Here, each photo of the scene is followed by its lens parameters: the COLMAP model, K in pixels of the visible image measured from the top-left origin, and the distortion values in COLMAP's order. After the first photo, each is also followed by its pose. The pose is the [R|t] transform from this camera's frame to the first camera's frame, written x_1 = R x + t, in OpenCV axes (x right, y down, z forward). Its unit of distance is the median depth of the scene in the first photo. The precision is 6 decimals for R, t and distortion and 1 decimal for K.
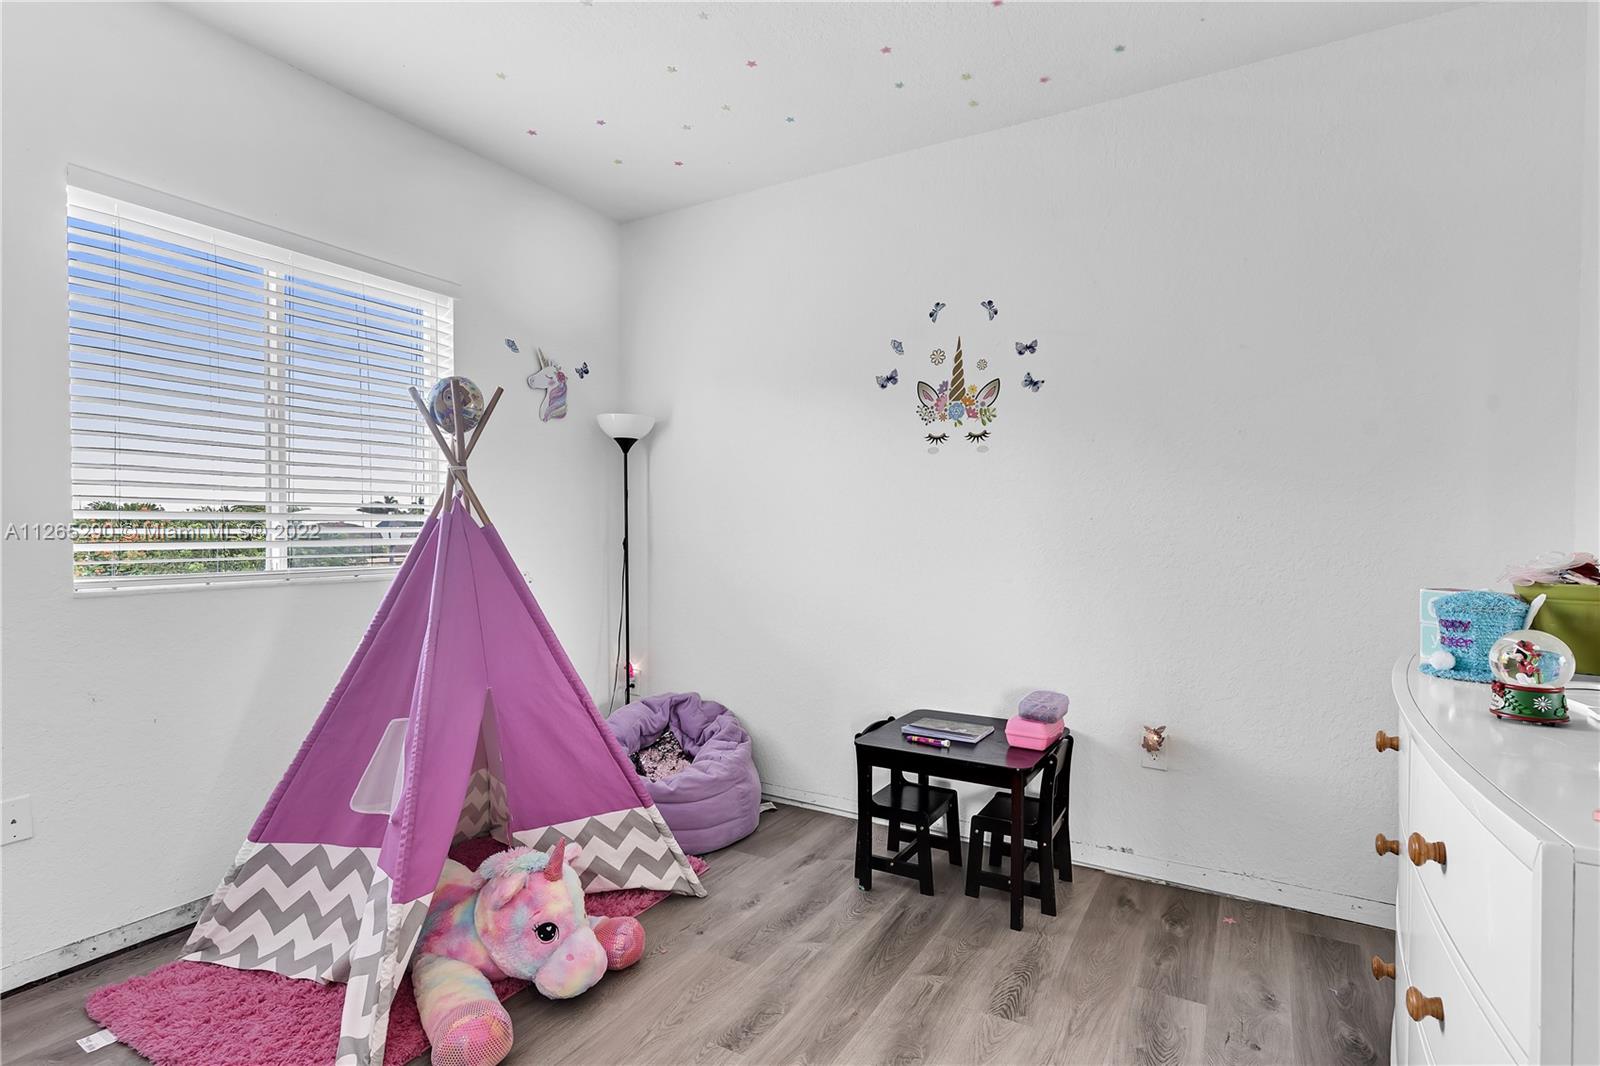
lens RADIAL K [[783.9, 0, 793.3], [0, 783.9, 536.3], [0, 0, 1]] dist [0.001297, 0.001604]
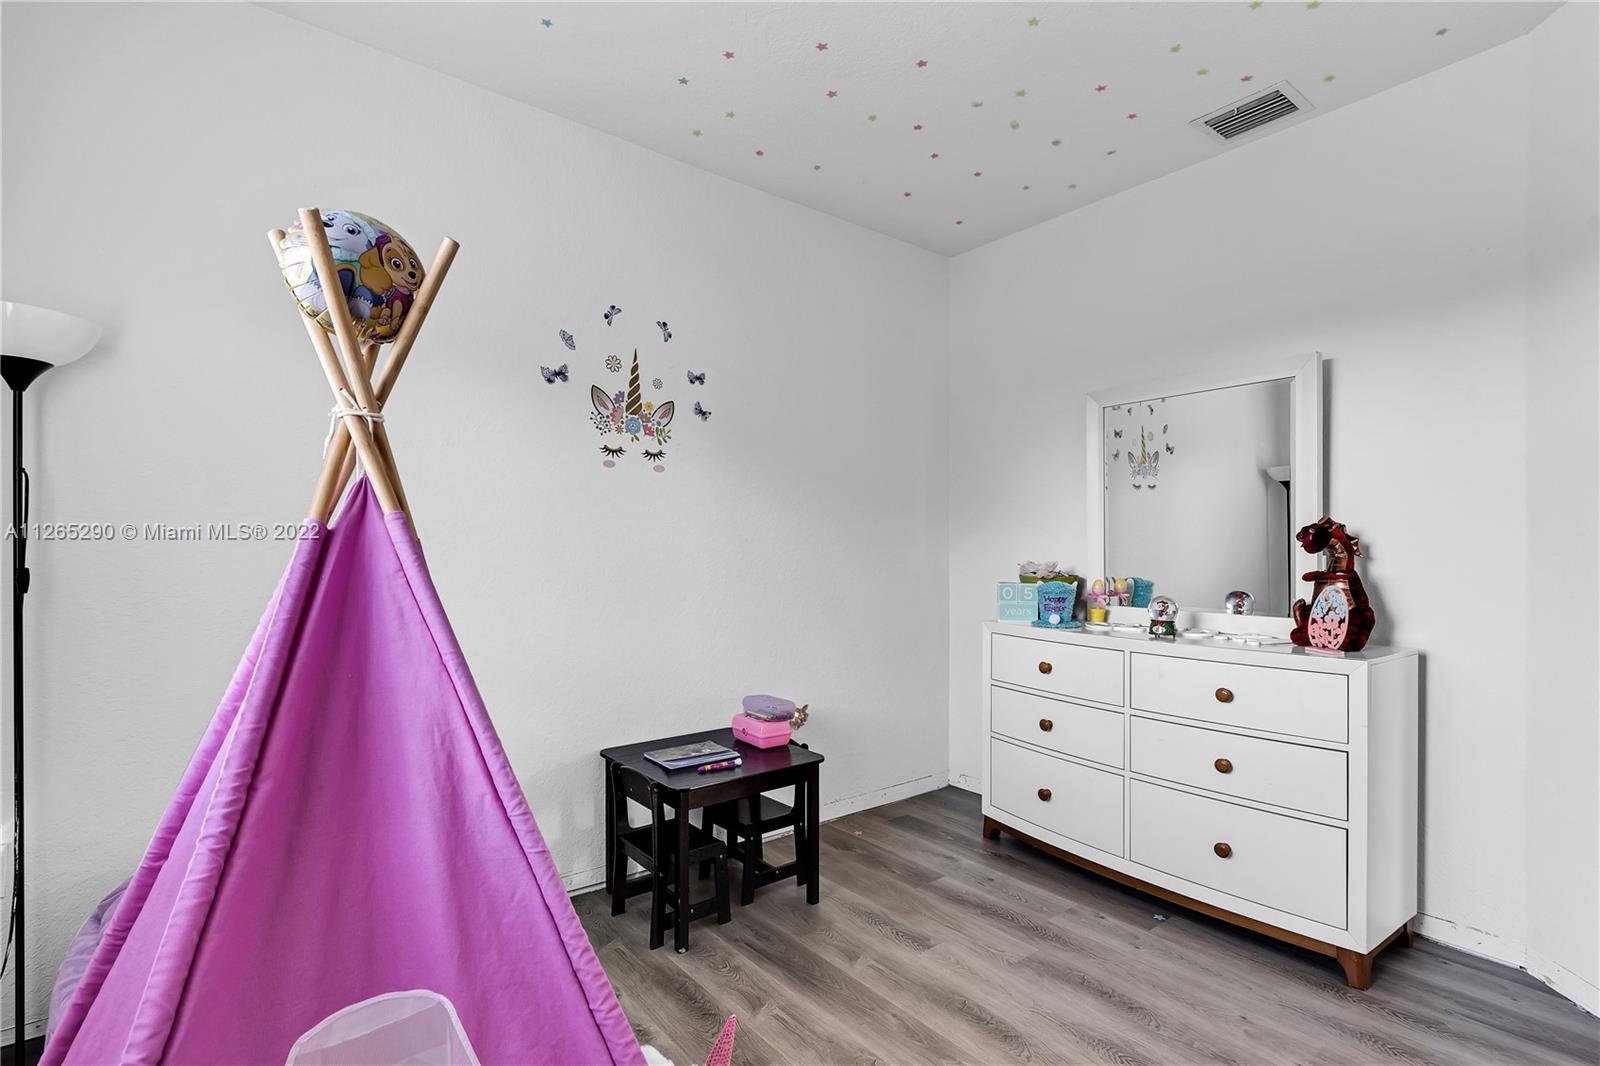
lens RADIAL K [[783.9, 0, 794.1], [0, 783.9, 535.2], [0, 0, 1]] dist [0.001297, 0.001604]
pose [[0.350825, 0.015193, 0.936318, -0.622820], [0.007952, 0.999784, -0.019202, -0.006547], [-0.936407, 0.014182, 0.350629, 0.490472]]
